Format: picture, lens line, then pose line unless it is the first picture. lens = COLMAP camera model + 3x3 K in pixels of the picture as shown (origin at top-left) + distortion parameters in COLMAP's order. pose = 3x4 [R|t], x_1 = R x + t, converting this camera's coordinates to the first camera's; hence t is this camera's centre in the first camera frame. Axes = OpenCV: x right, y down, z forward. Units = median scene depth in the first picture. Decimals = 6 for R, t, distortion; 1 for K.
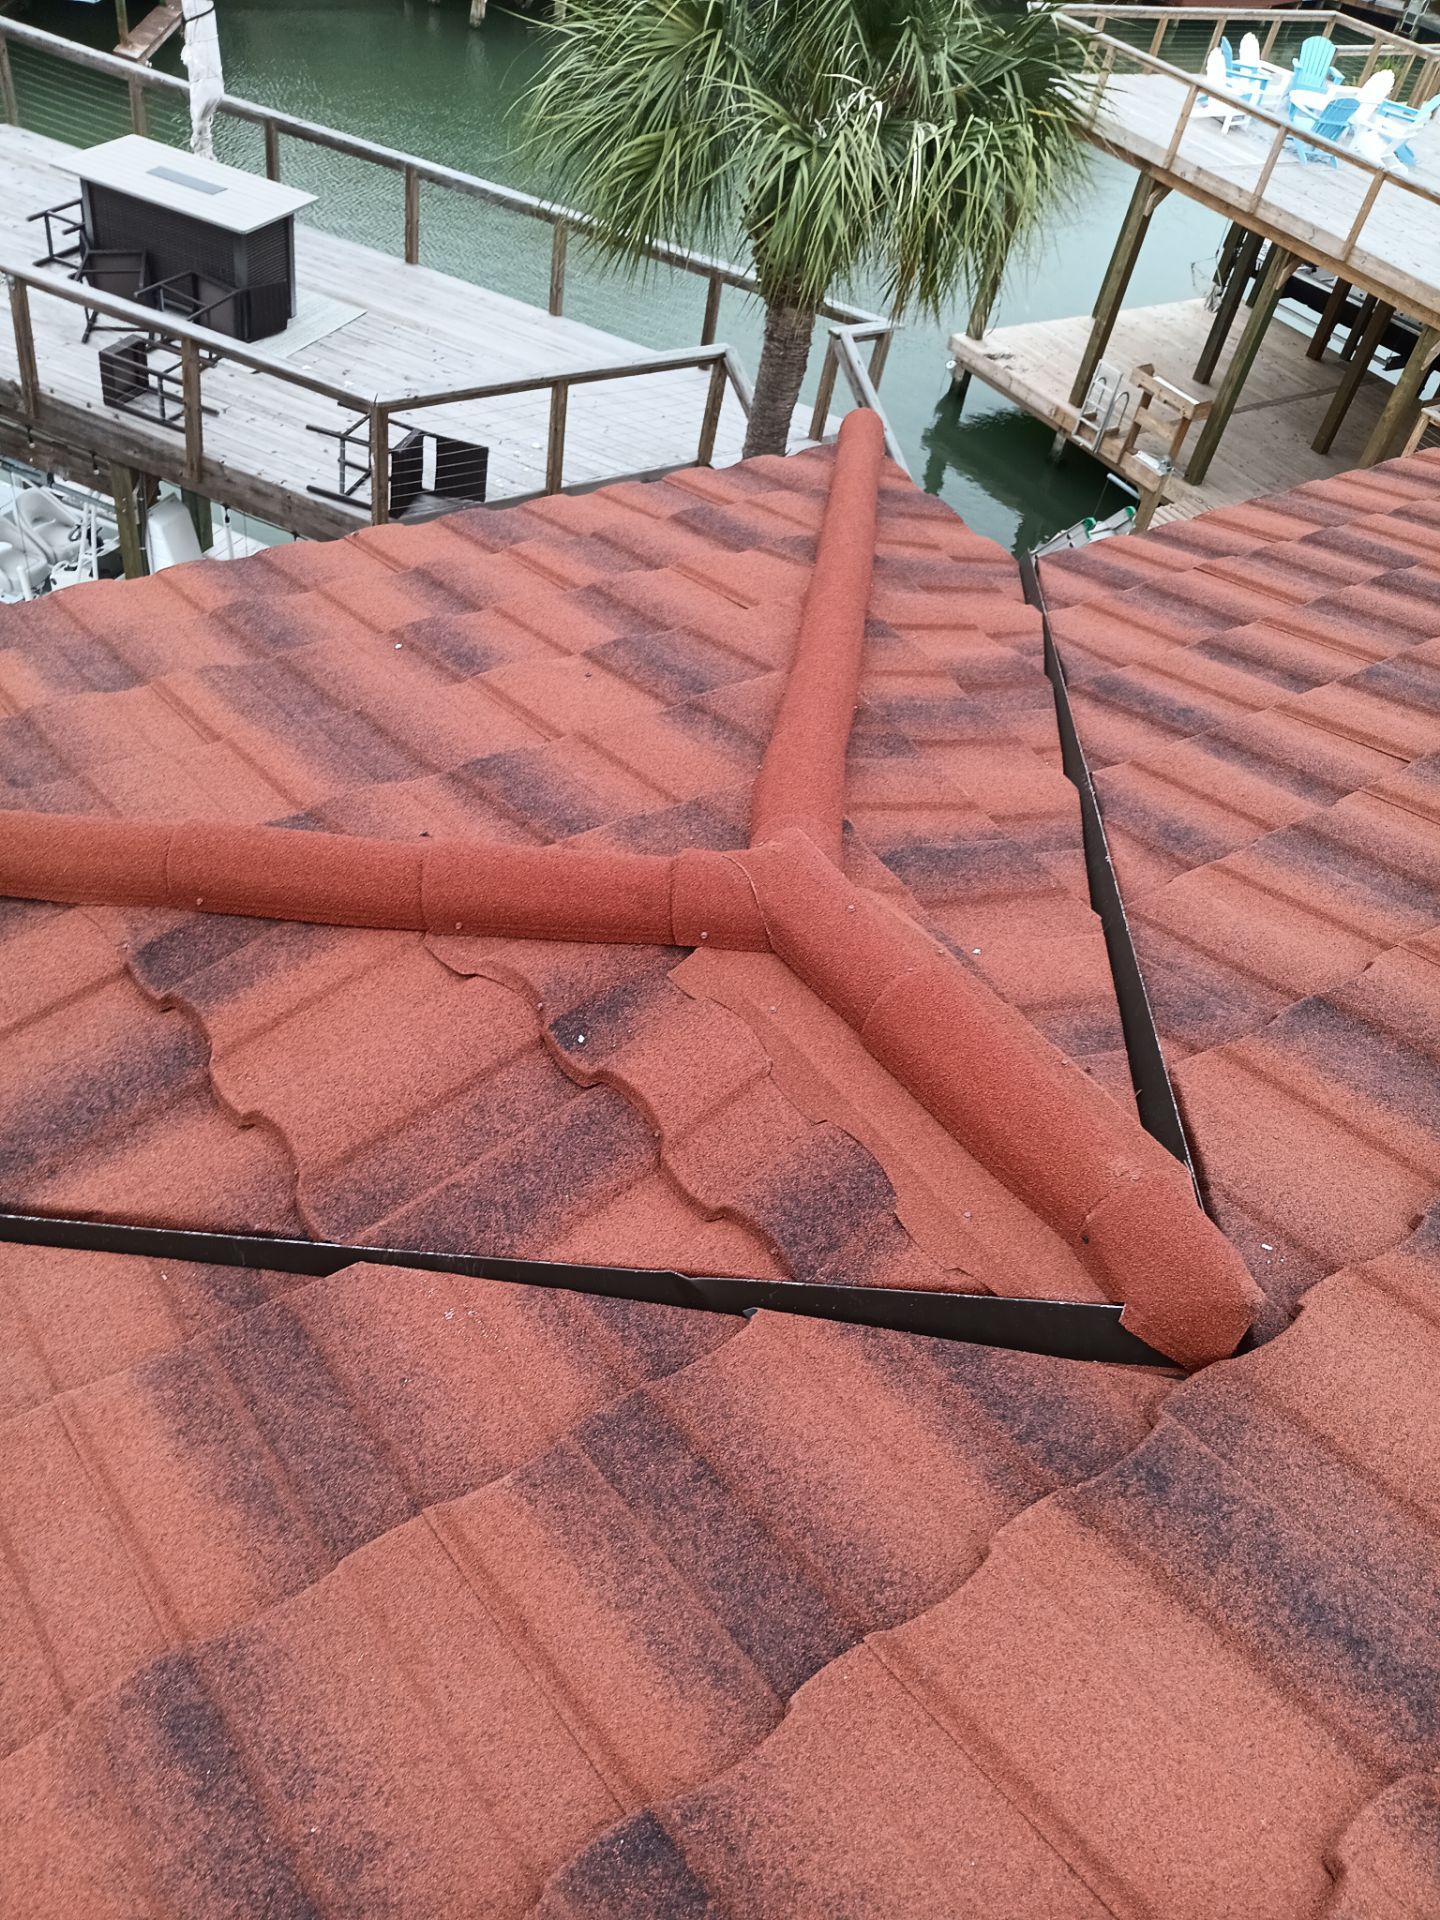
lens RADIAL K [[1430.0, 0, 717.9], [0, 1430.0, 981.6], [0, 0, 1]] dist [0.058119, -0.099175]
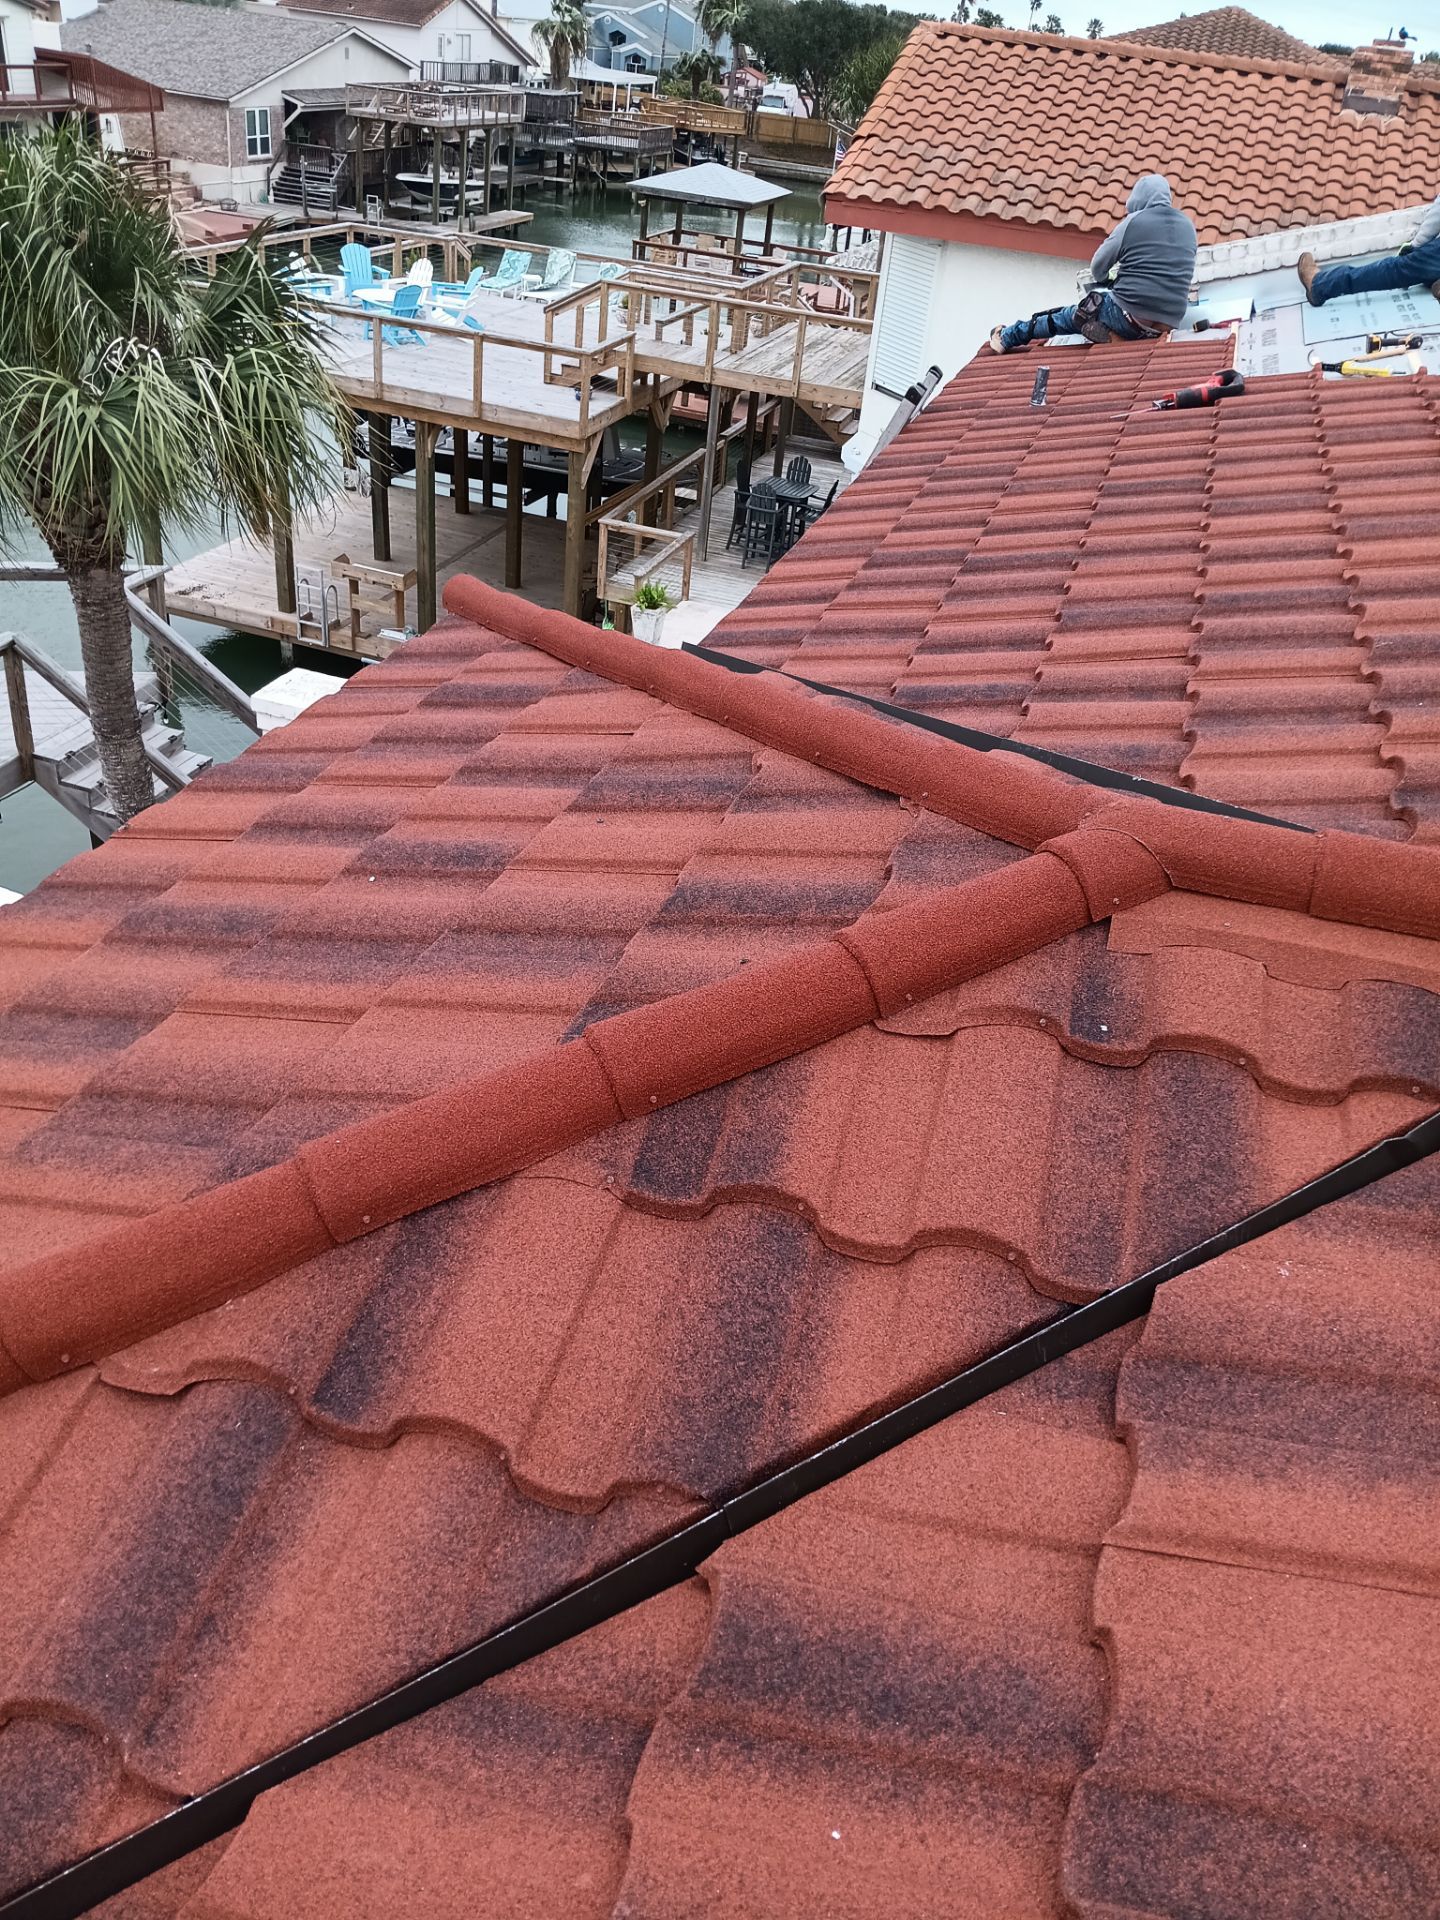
lens RADIAL K [[1484.5, 0, 720.0], [0, 1484.5, 960.0], [0, 0, 1]] dist [0.004914, -0.002412]
pose [[0.806909, -0.389786, 0.443807, -0.210965], [0.451520, 0.891452, -0.037991, -0.023817], [-0.380824, 0.231043, 0.895317, 0.041645]]
